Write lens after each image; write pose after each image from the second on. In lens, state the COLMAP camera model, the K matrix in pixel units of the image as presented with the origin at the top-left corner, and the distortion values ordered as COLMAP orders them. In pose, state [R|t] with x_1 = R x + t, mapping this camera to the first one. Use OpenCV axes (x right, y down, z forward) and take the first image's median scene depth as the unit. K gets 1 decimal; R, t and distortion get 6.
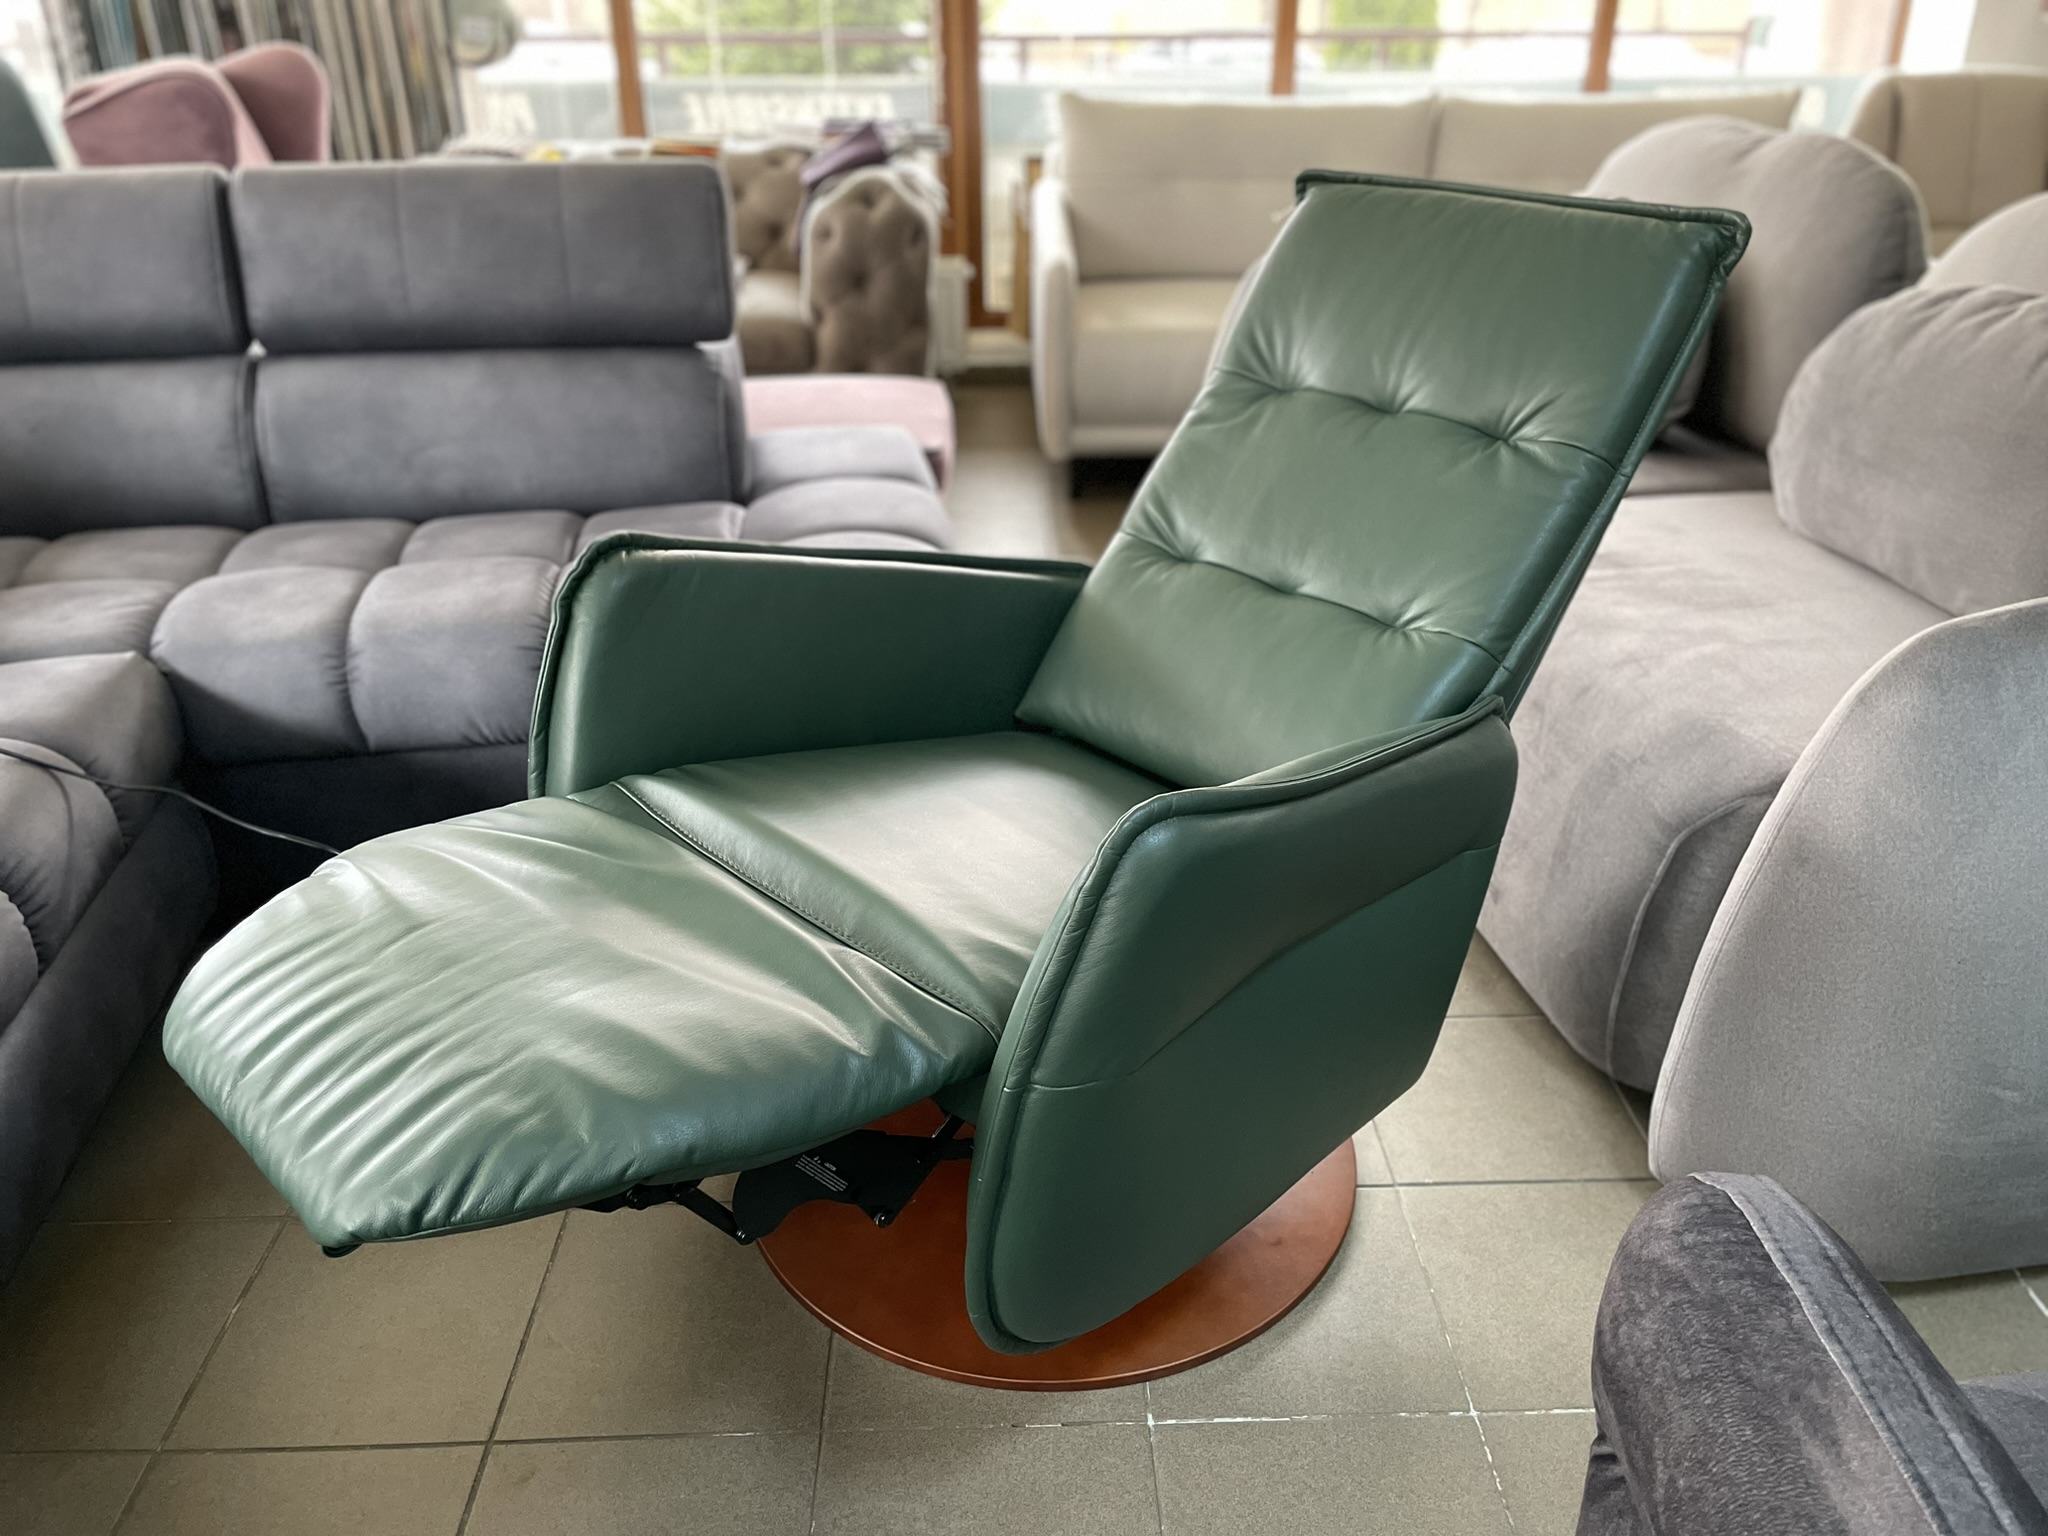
lens RADIAL K [[1543.9, 0, 1036.6], [0, 1543.9, 754.3], [0, 0, 1]] dist [0.078994, -0.113500]
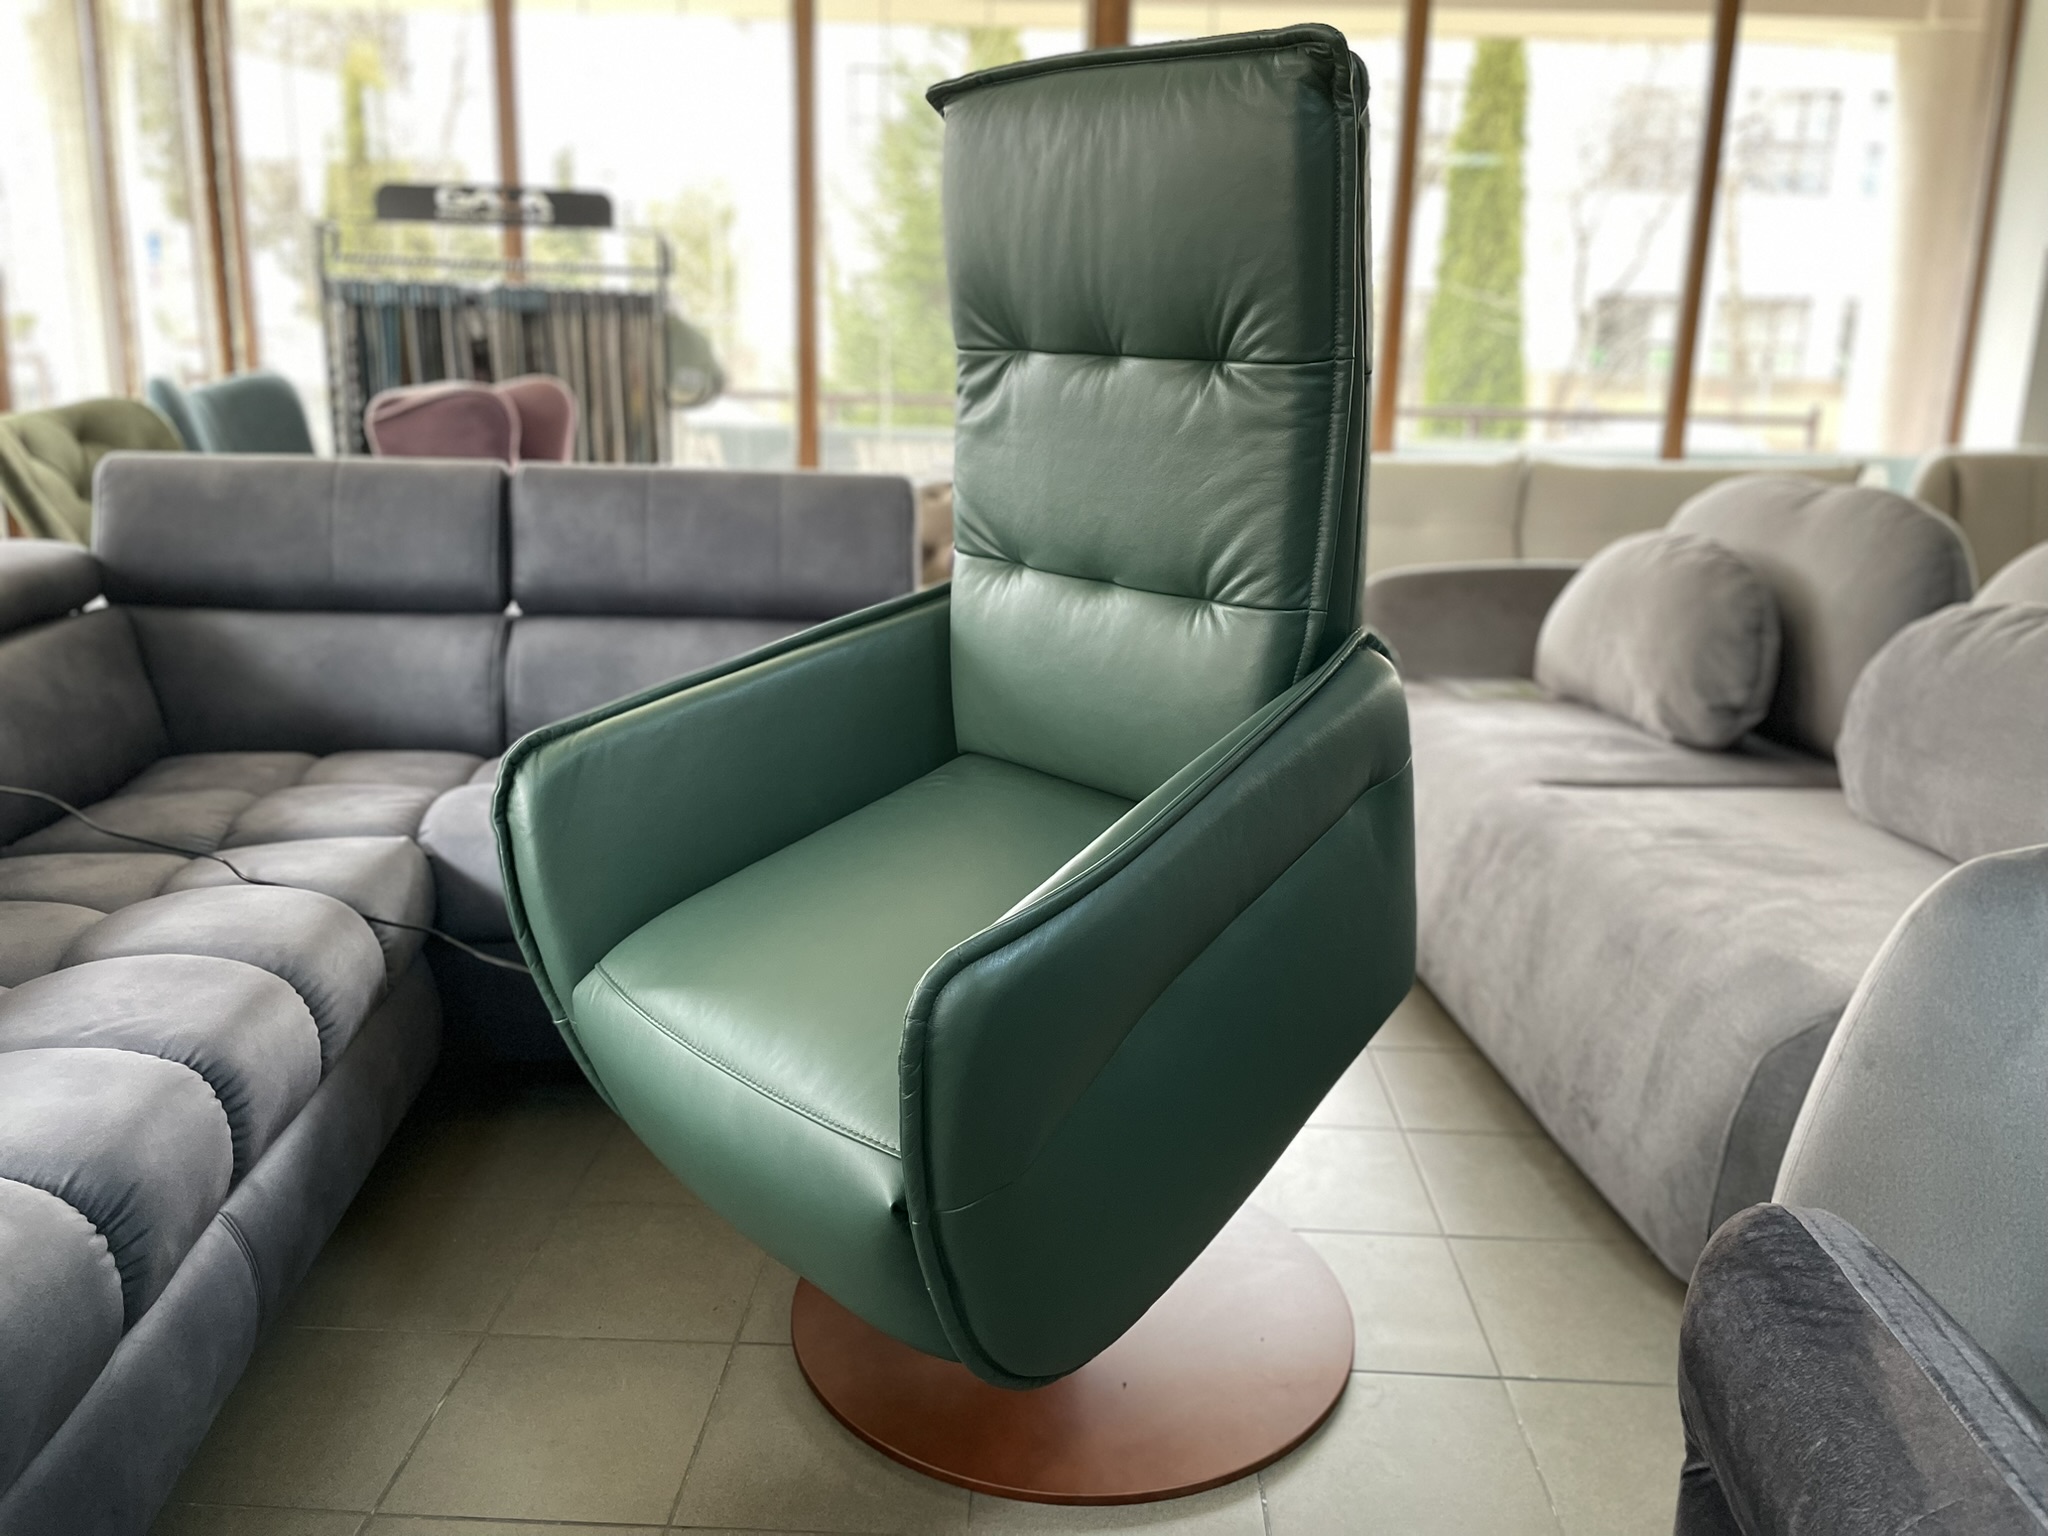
lens RADIAL K [[1543.9, 0, 1032.1], [0, 1543.9, 758.4], [0, 0, 1]] dist [0.078994, -0.113500]
pose [[0.997079, 0.045222, -0.061543, -0.031201], [-0.057328, 0.975603, -0.211924, 0.080576], [0.050458, 0.214834, 0.975346, -0.108216]]
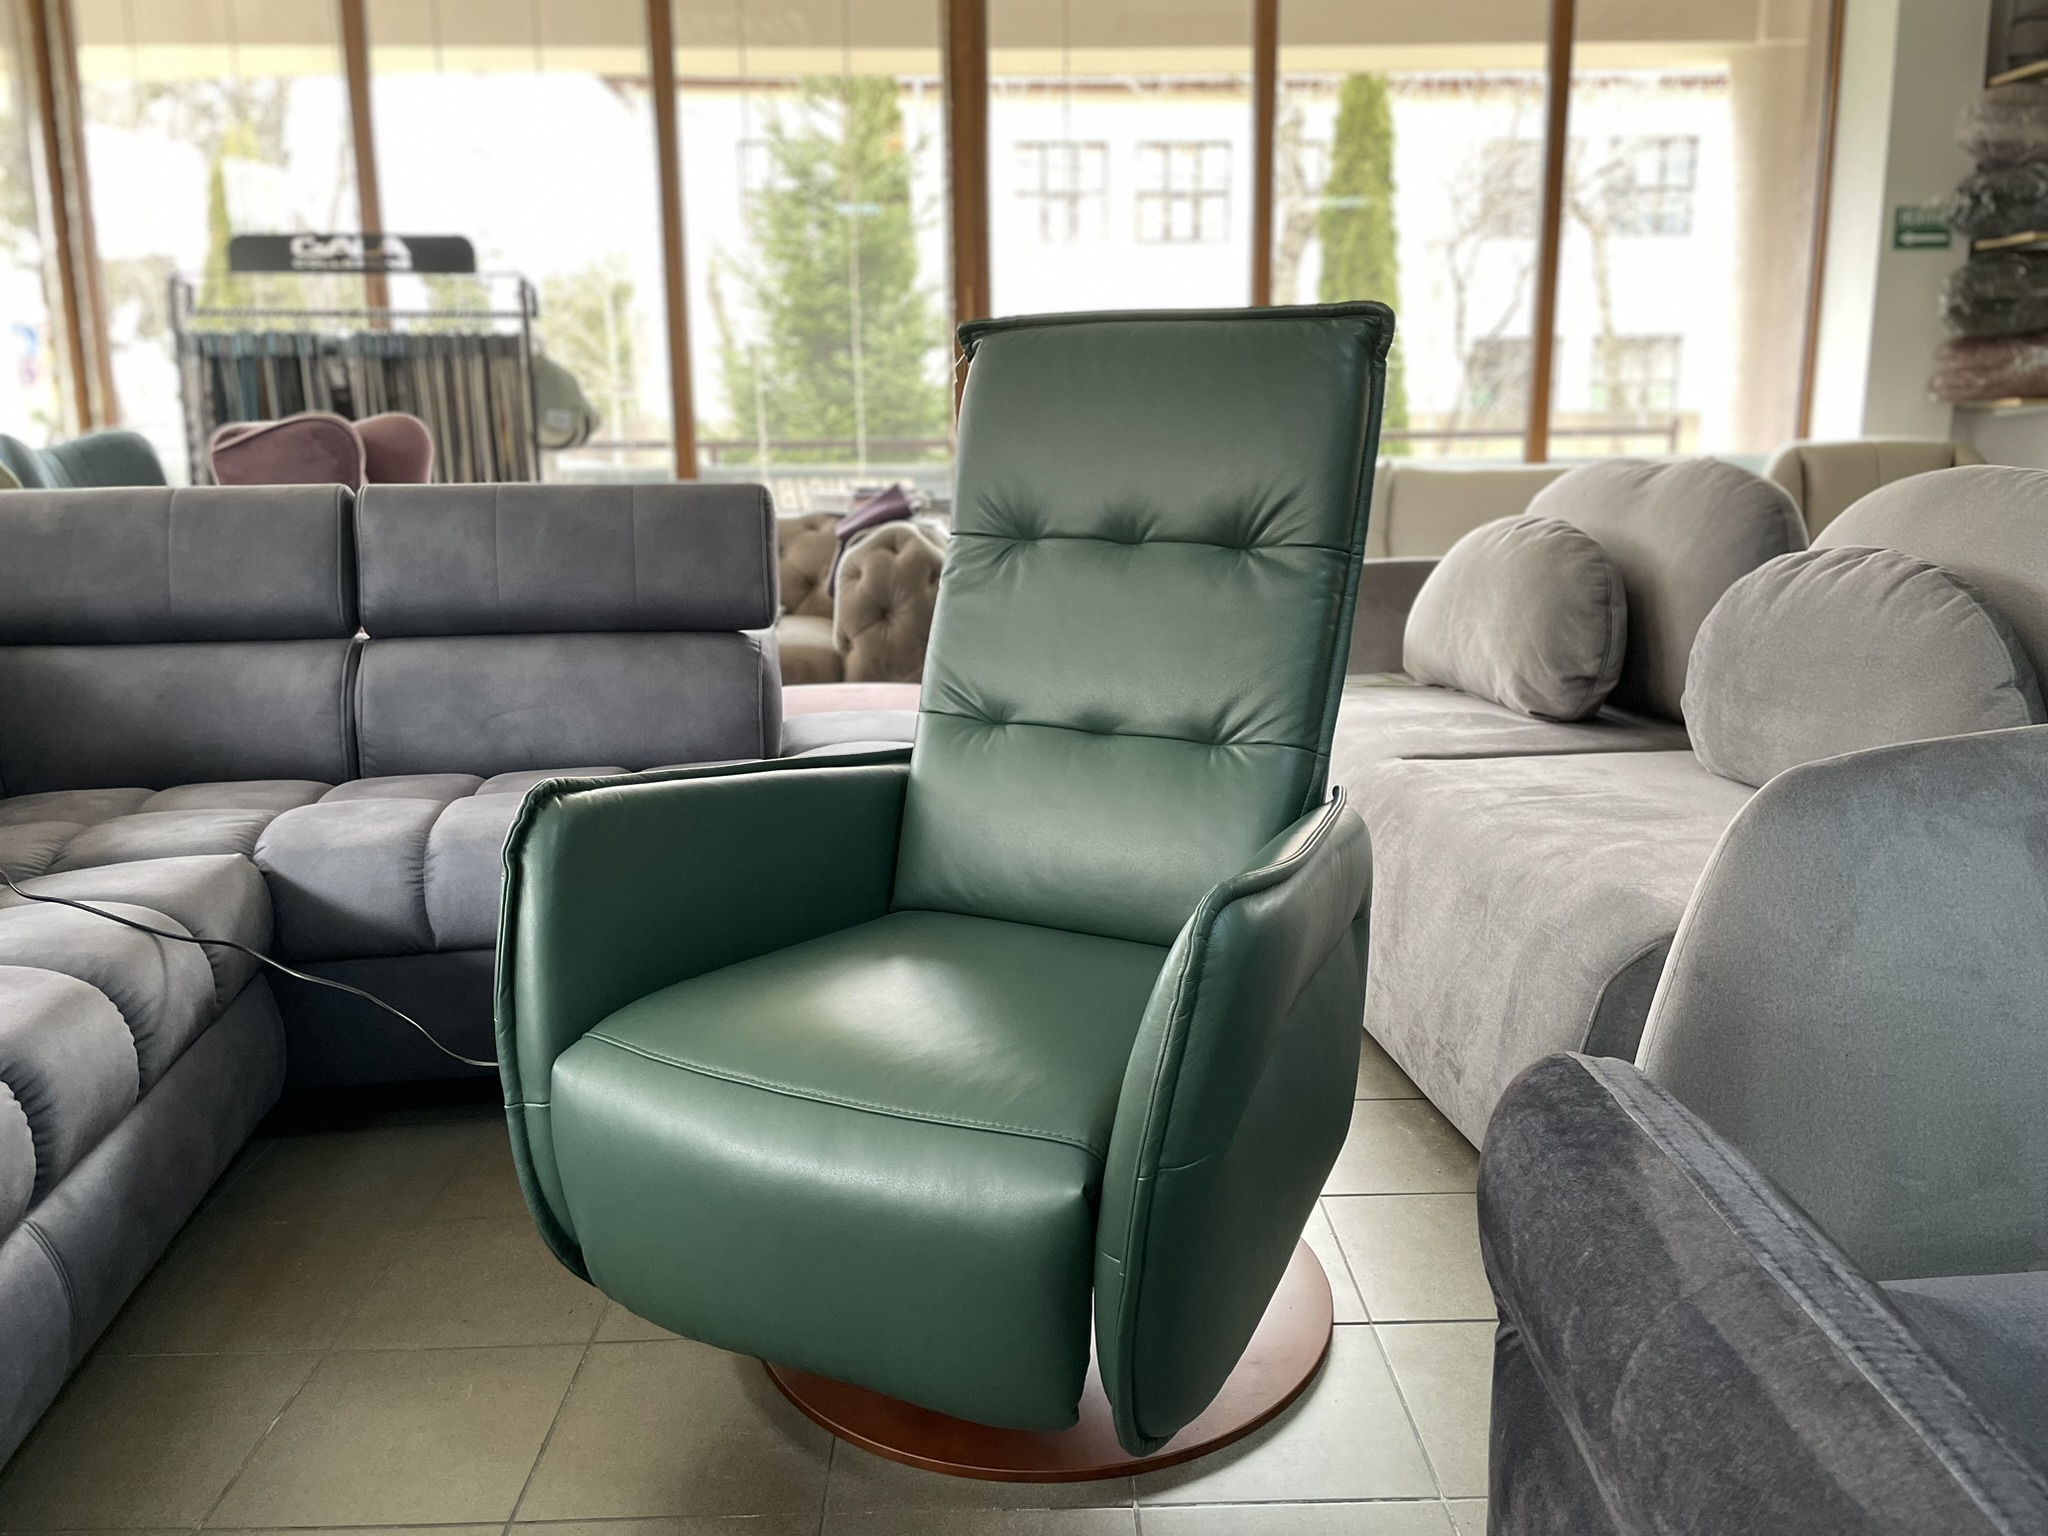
lens RADIAL K [[1543.9, 0, 1030.5], [0, 1543.9, 757.0], [0, 0, 1]] dist [0.078994, -0.113500]
pose [[0.999890, -0.006024, -0.013555, 0.012093], [0.002403, 0.967534, -0.252729, 0.127279], [0.014638, 0.252669, 0.967442, -0.091349]]
